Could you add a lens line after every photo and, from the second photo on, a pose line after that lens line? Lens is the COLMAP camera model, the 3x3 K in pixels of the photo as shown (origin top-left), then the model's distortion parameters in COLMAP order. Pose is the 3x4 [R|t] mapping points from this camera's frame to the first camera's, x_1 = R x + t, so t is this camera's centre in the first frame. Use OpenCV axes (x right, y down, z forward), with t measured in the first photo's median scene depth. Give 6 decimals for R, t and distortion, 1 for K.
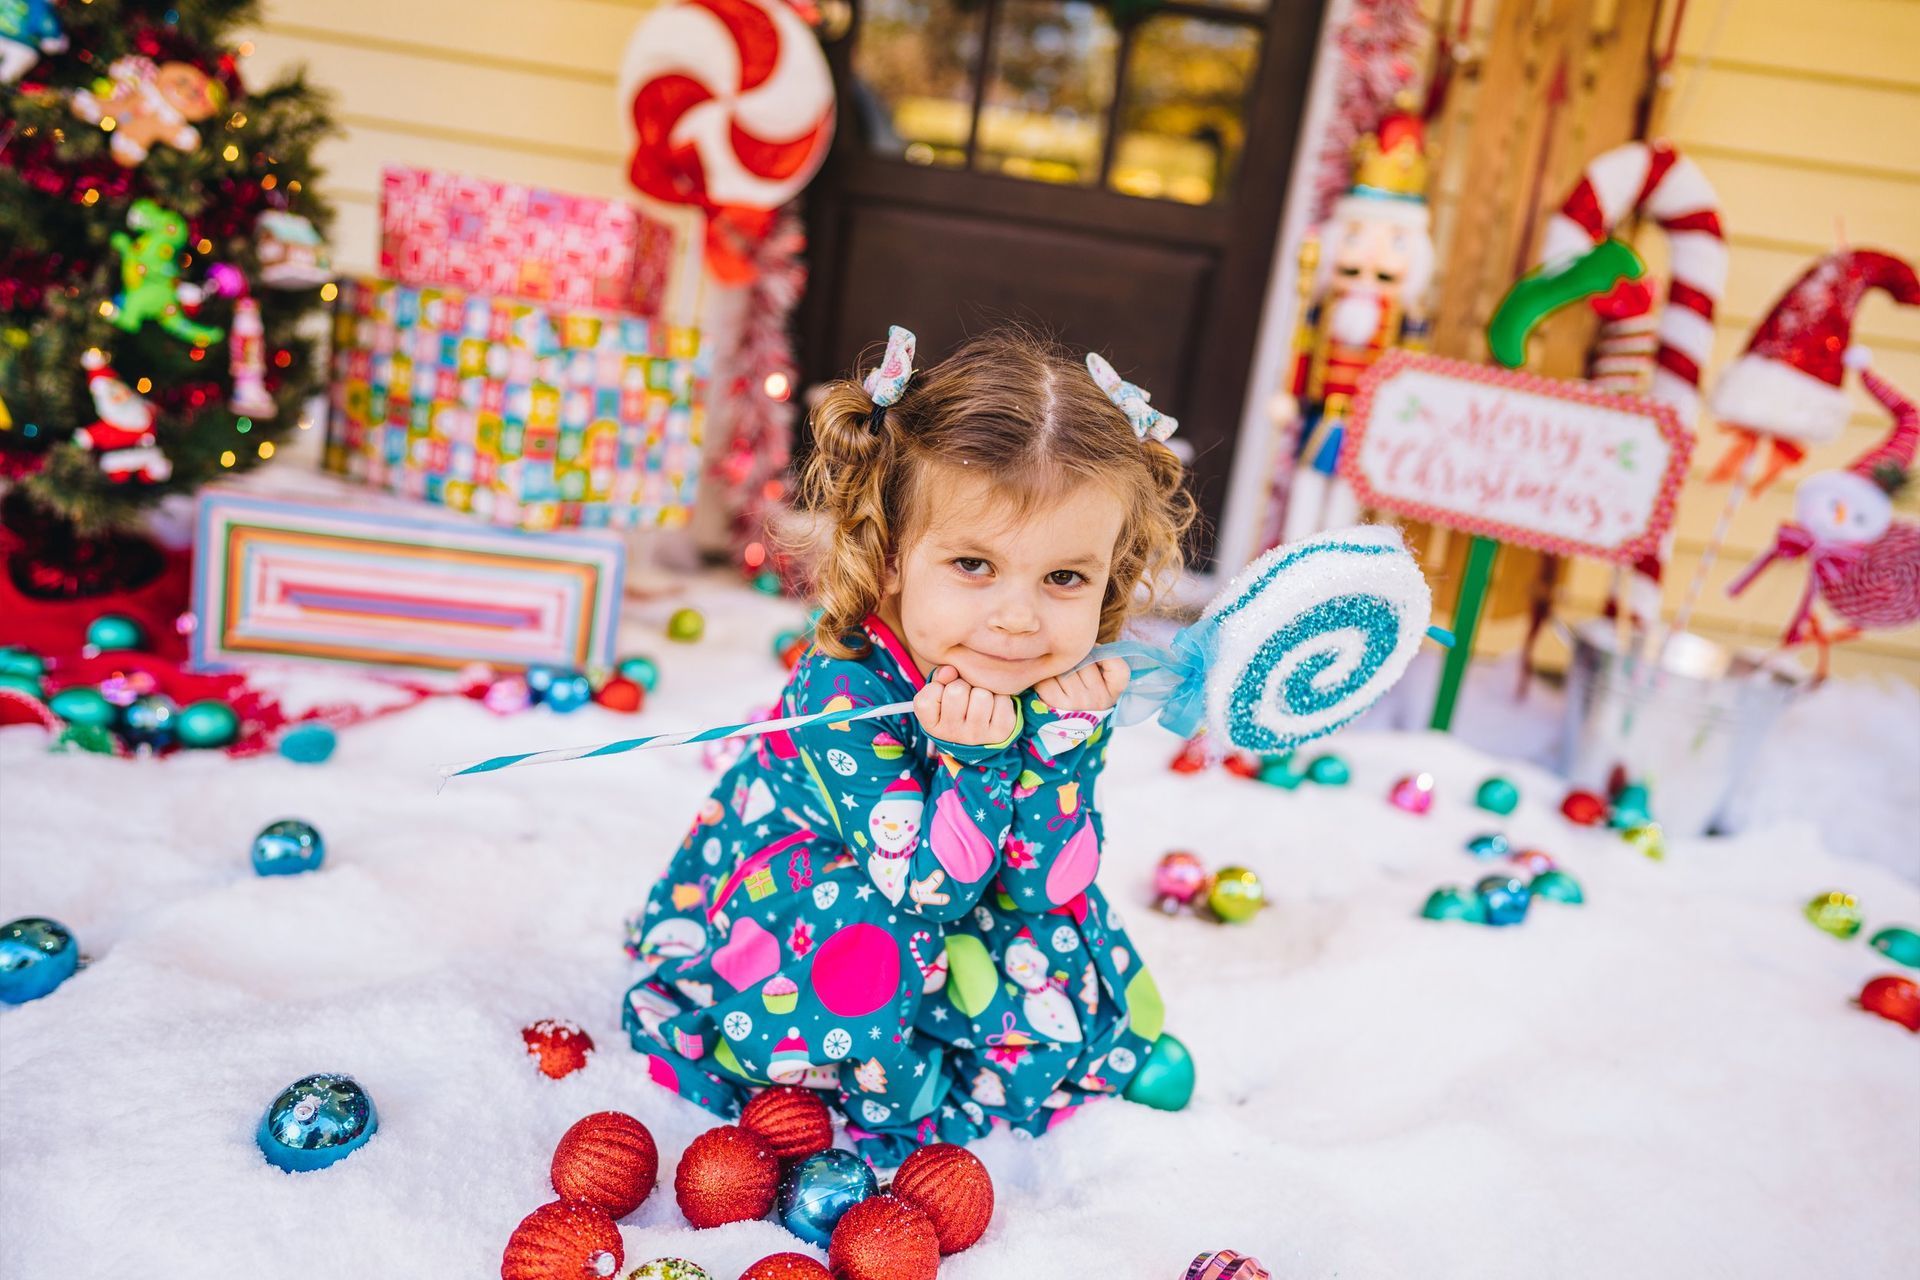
lens RADIAL K [[1302.8, 0, 955.8], [0, 1302.8, 641.0], [0, 0, 1]] dist [-0.037060, 0.055604]
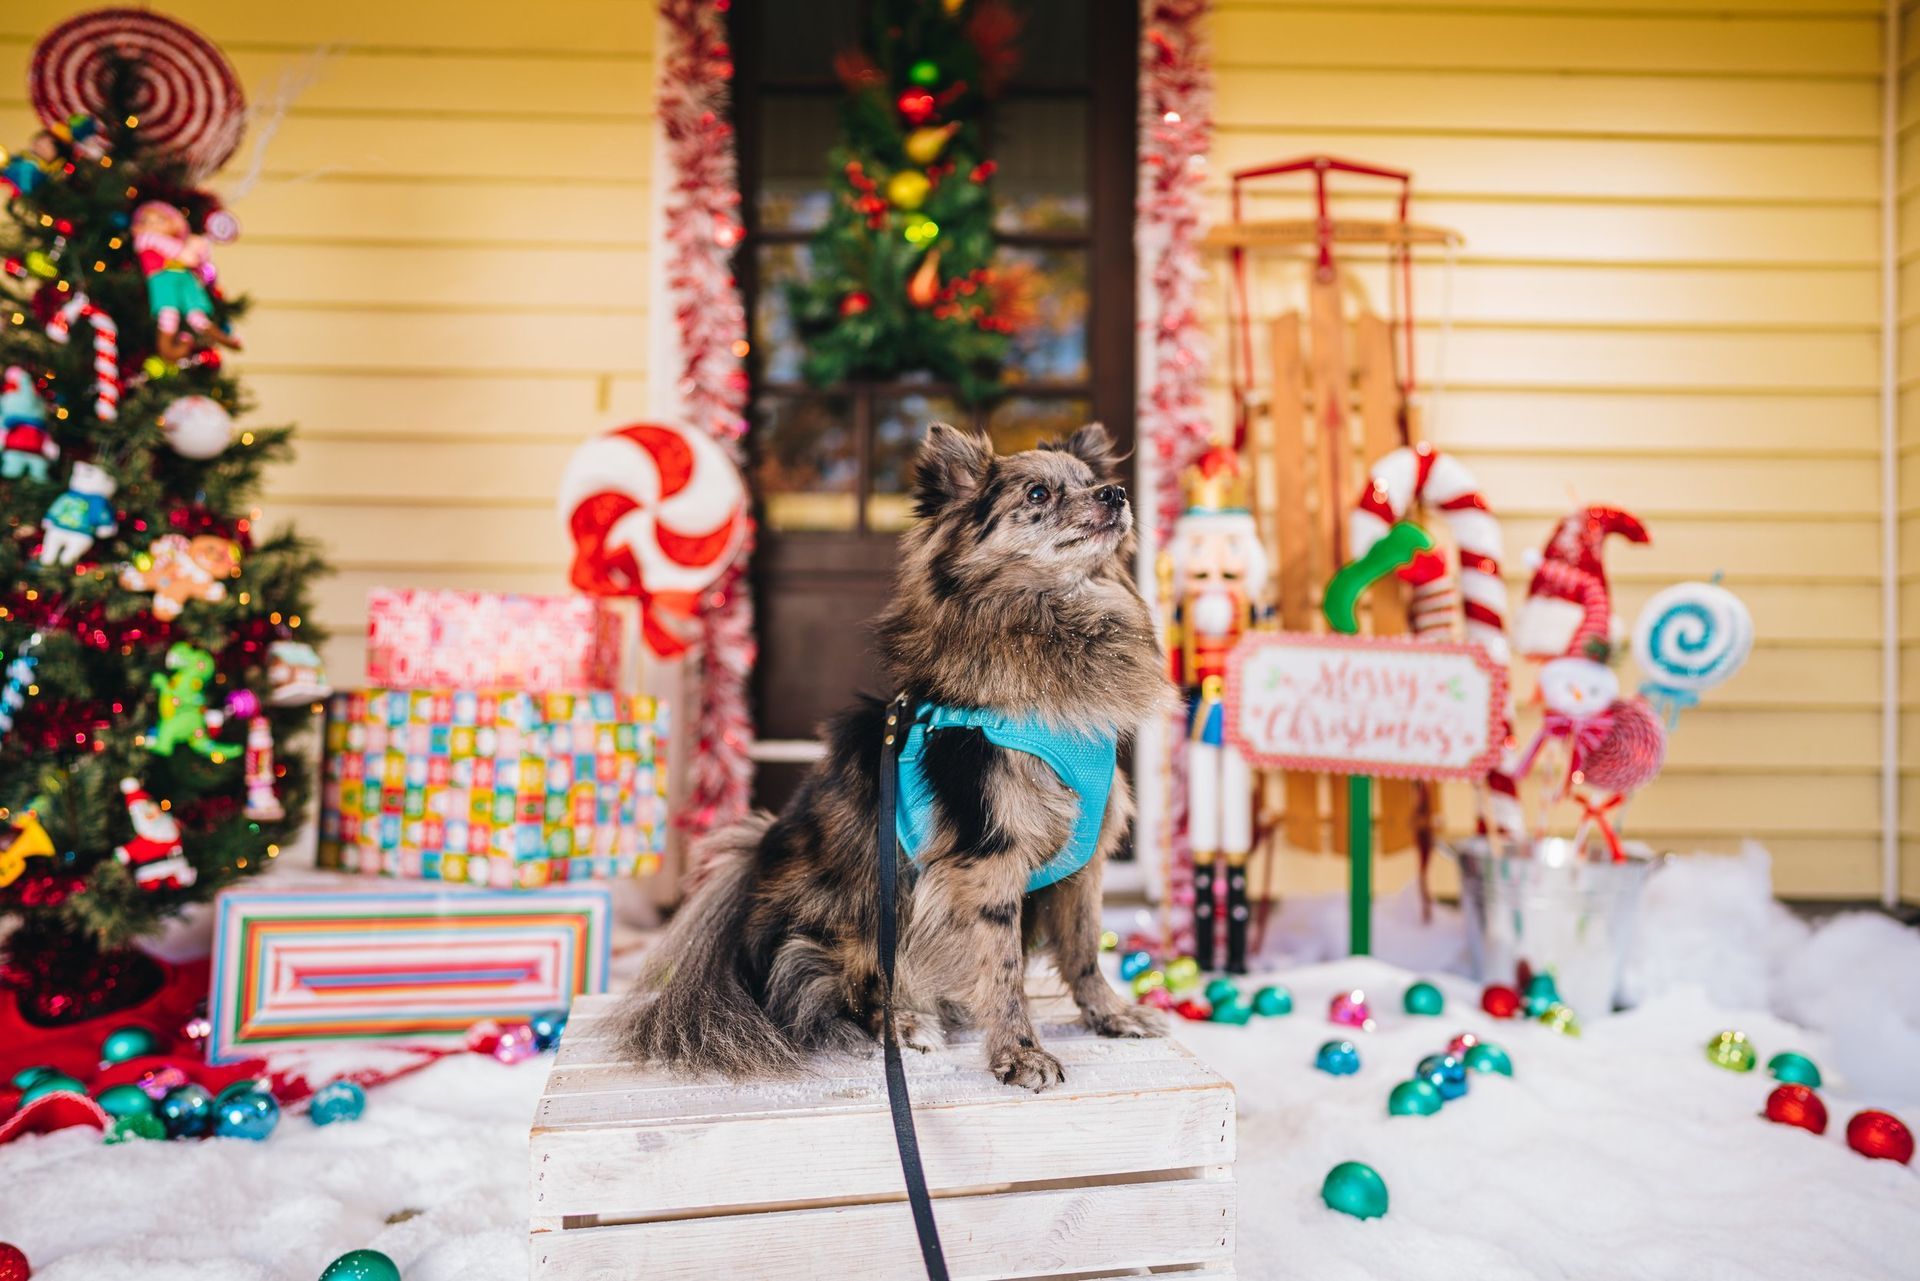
lens RADIAL K [[1302.8, 0, 955.8], [0, 1302.8, 641.5], [0, 0, 1]] dist [-0.037060, 0.055604]
pose [[0.986597, -0.131329, 0.096841, -0.045142], [0.152752, 0.952039, -0.265121, 0.061104], [-0.057378, 0.276360, 0.959340, -0.129403]]
